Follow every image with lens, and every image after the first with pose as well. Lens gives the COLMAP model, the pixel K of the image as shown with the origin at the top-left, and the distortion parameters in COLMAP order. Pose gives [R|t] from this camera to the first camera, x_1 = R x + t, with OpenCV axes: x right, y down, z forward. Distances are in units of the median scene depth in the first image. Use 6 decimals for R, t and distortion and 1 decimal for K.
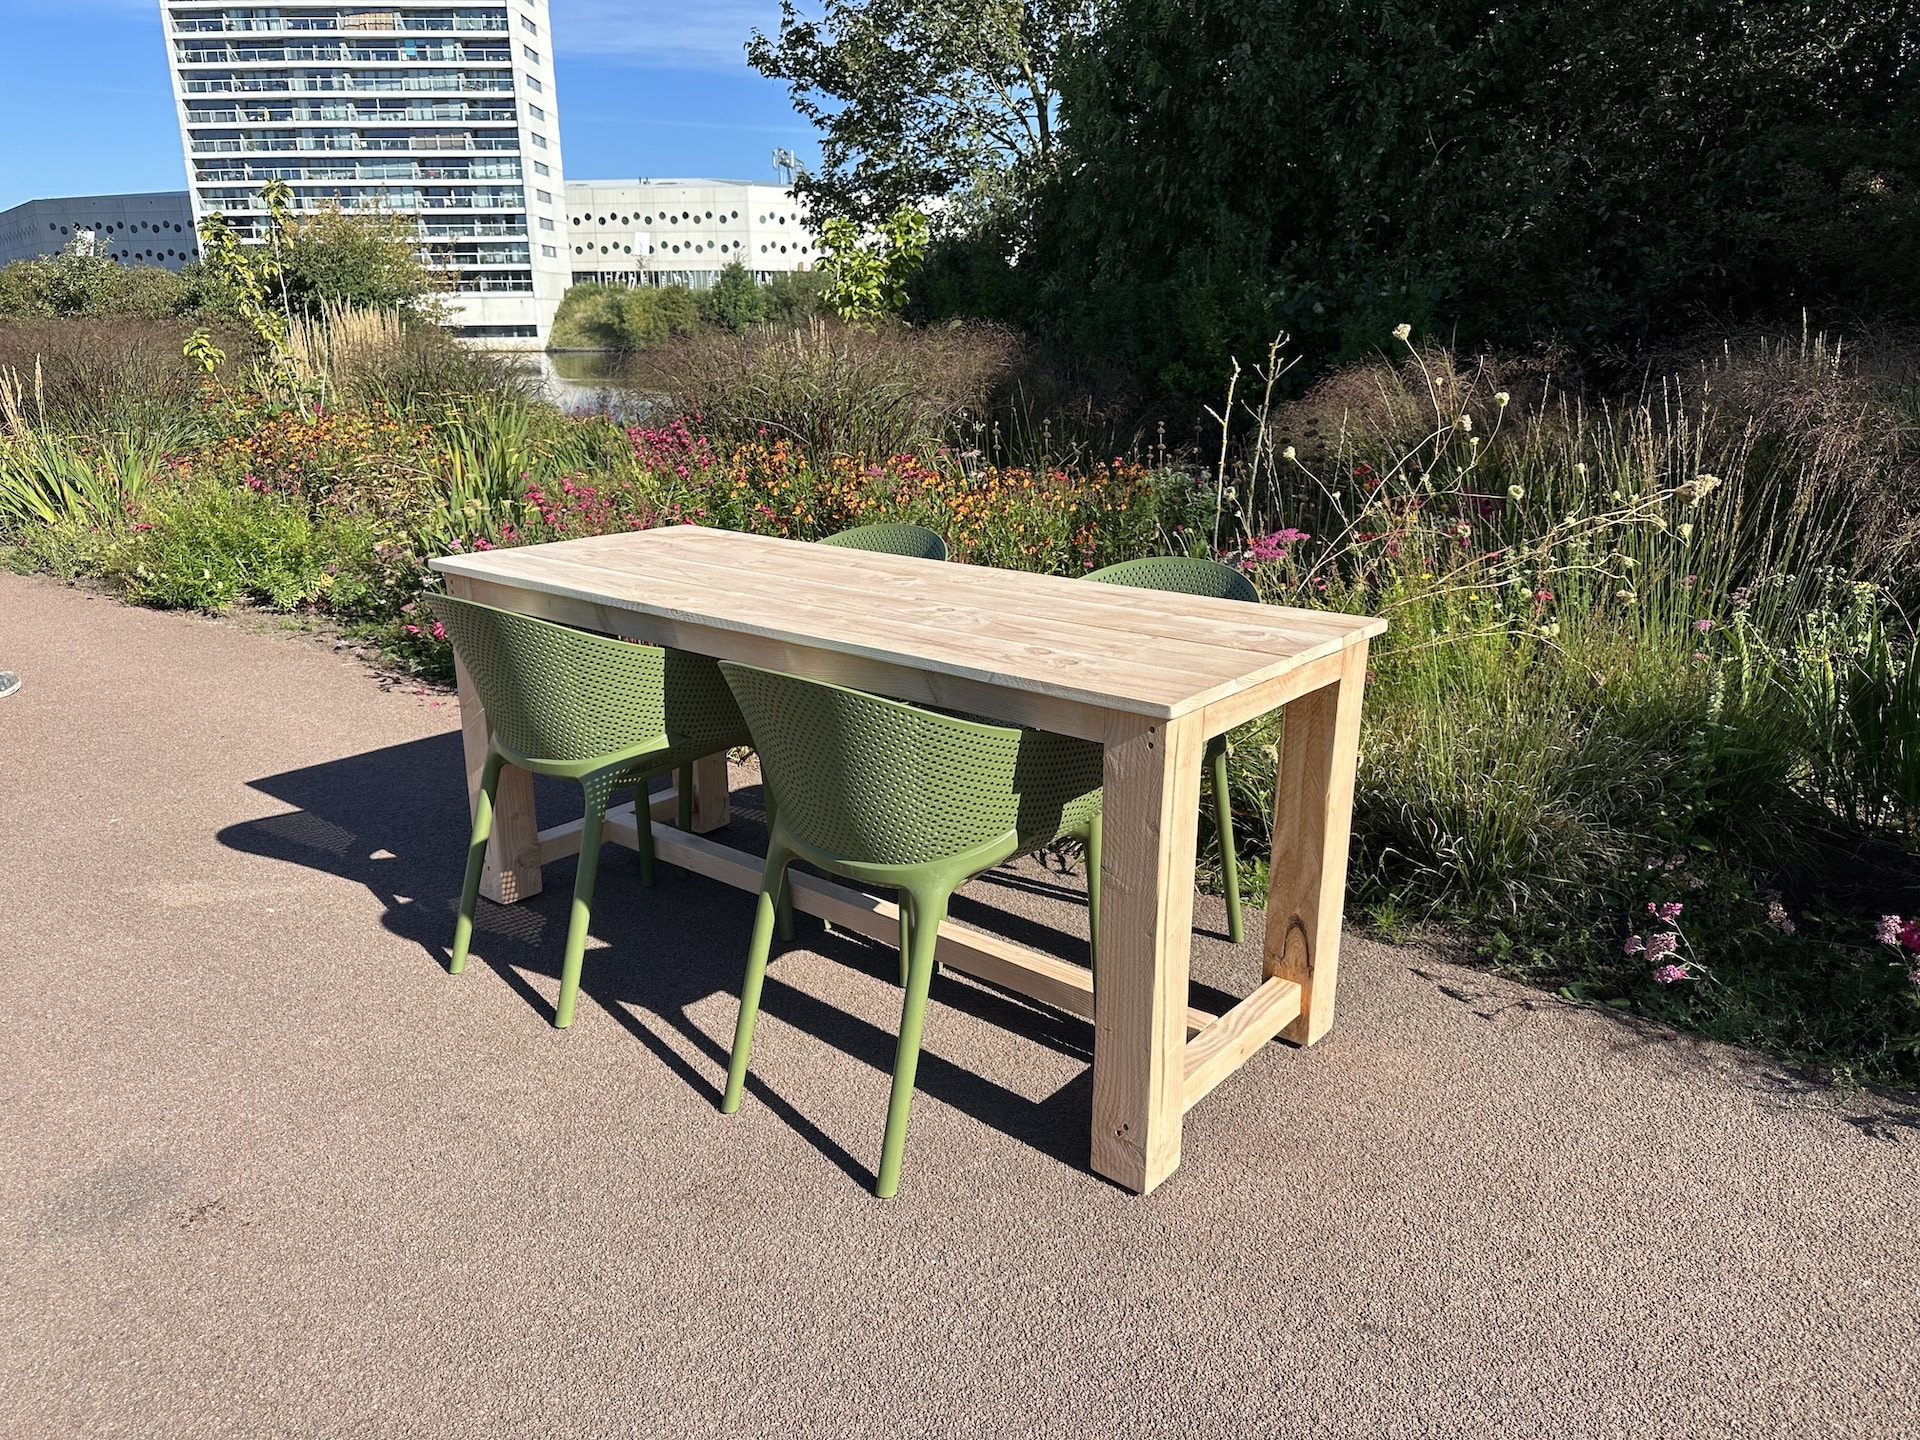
lens RADIAL K [[1347.4, 0, 948.0], [0, 1347.4, 732.2], [0, 0, 1]] dist [0.039596, -0.044124]
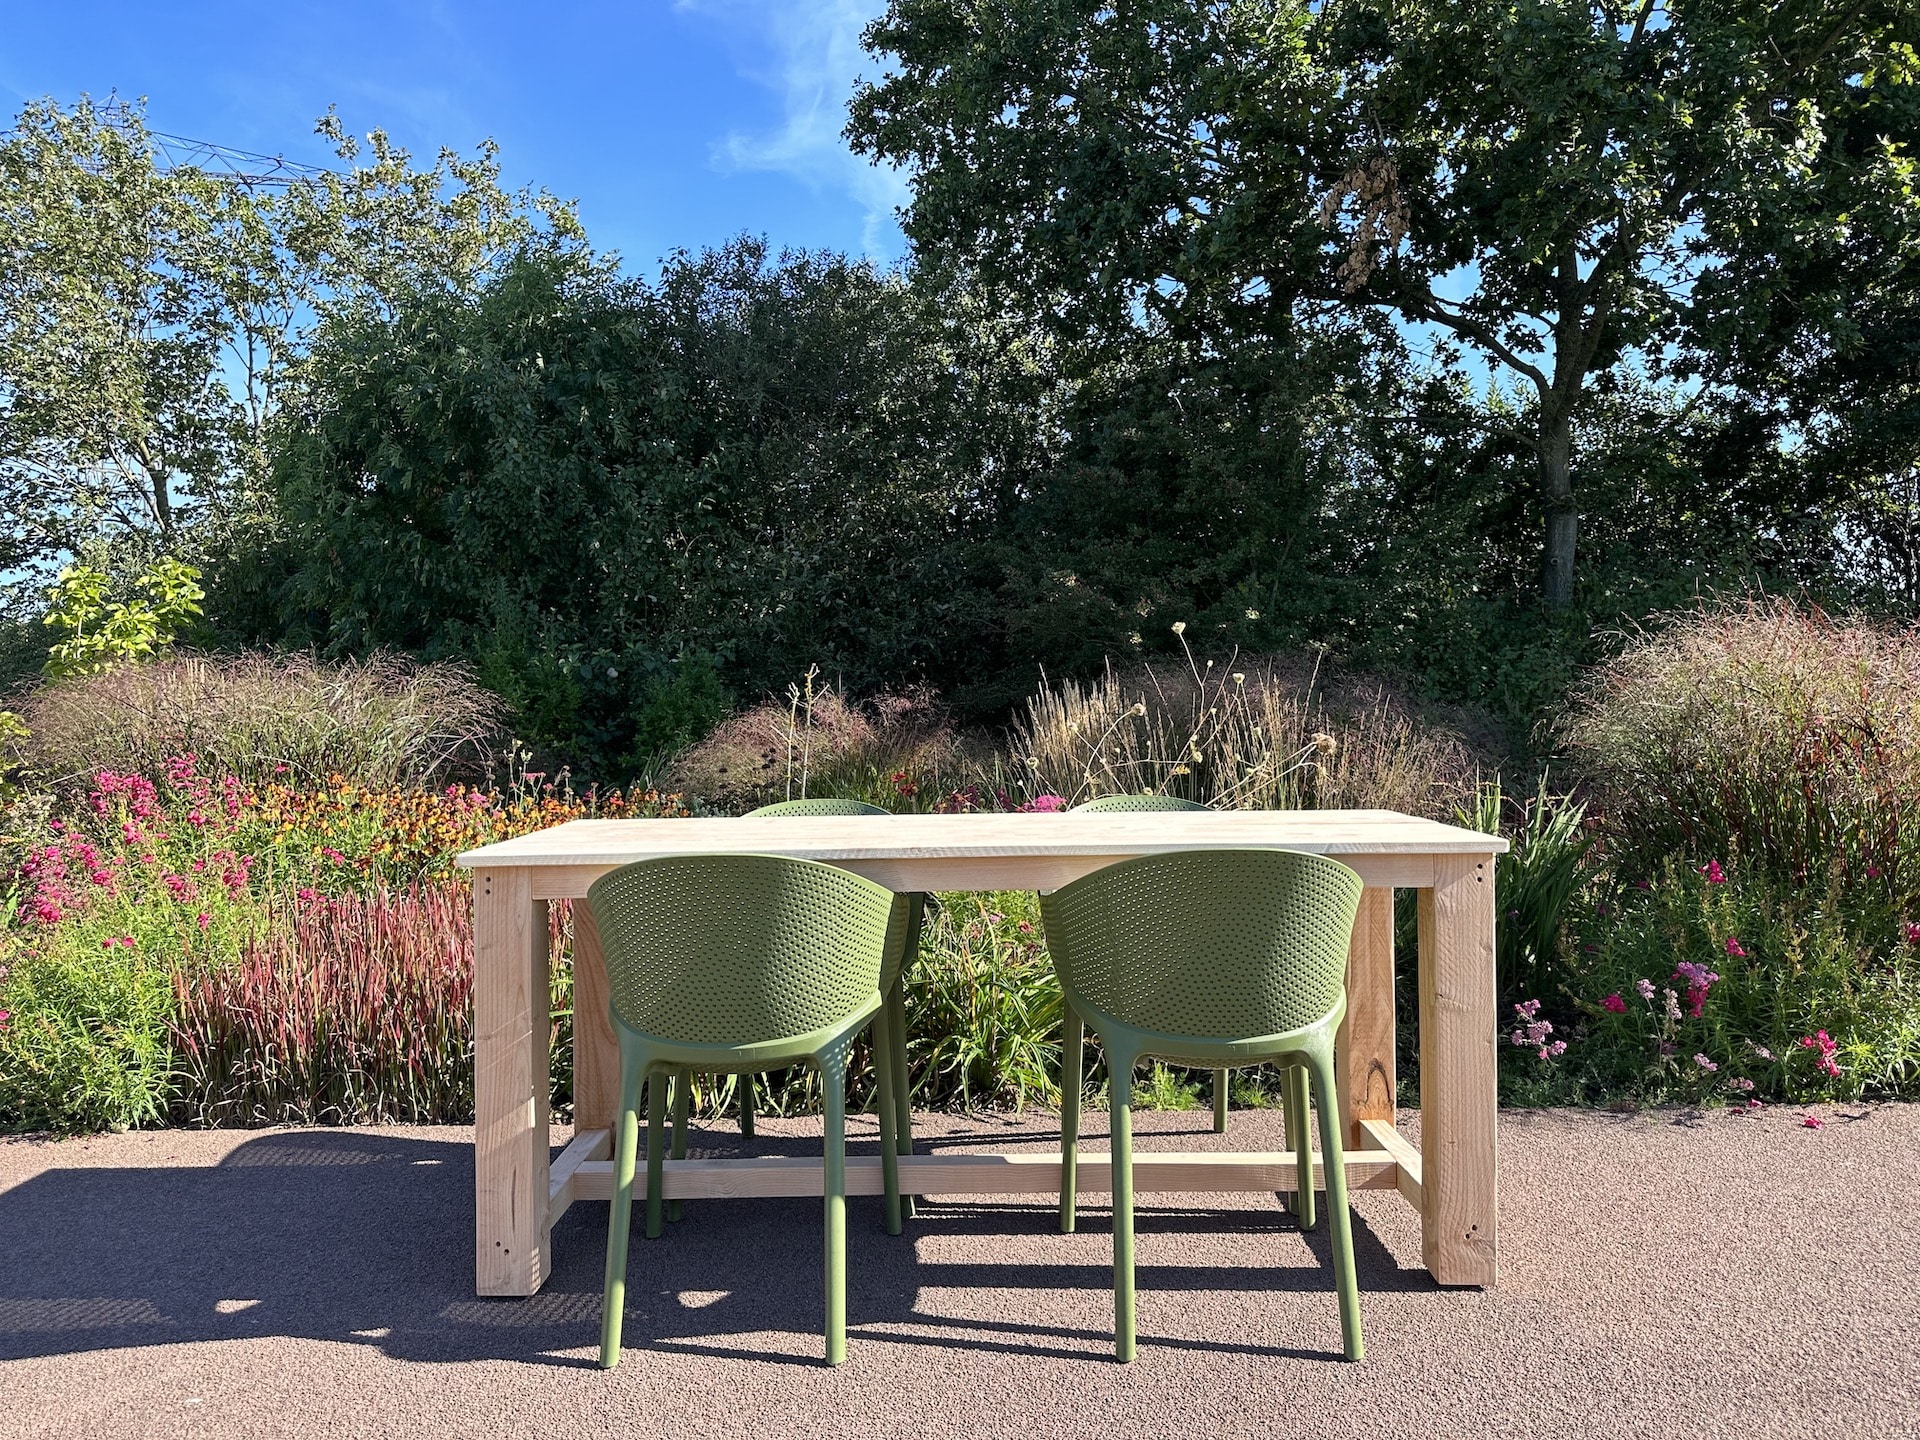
lens RADIAL K [[1348.7, 0, 959.0], [0, 1348.7, 728.1], [0, 0, 1]] dist [0.049259, -0.062858]
pose [[0.779461, -0.018628, 0.626174, -0.194395], [0.194912, 0.957156, -0.214152, 0.009944], [-0.595357, 0.288972, 0.749697, 0.057693]]
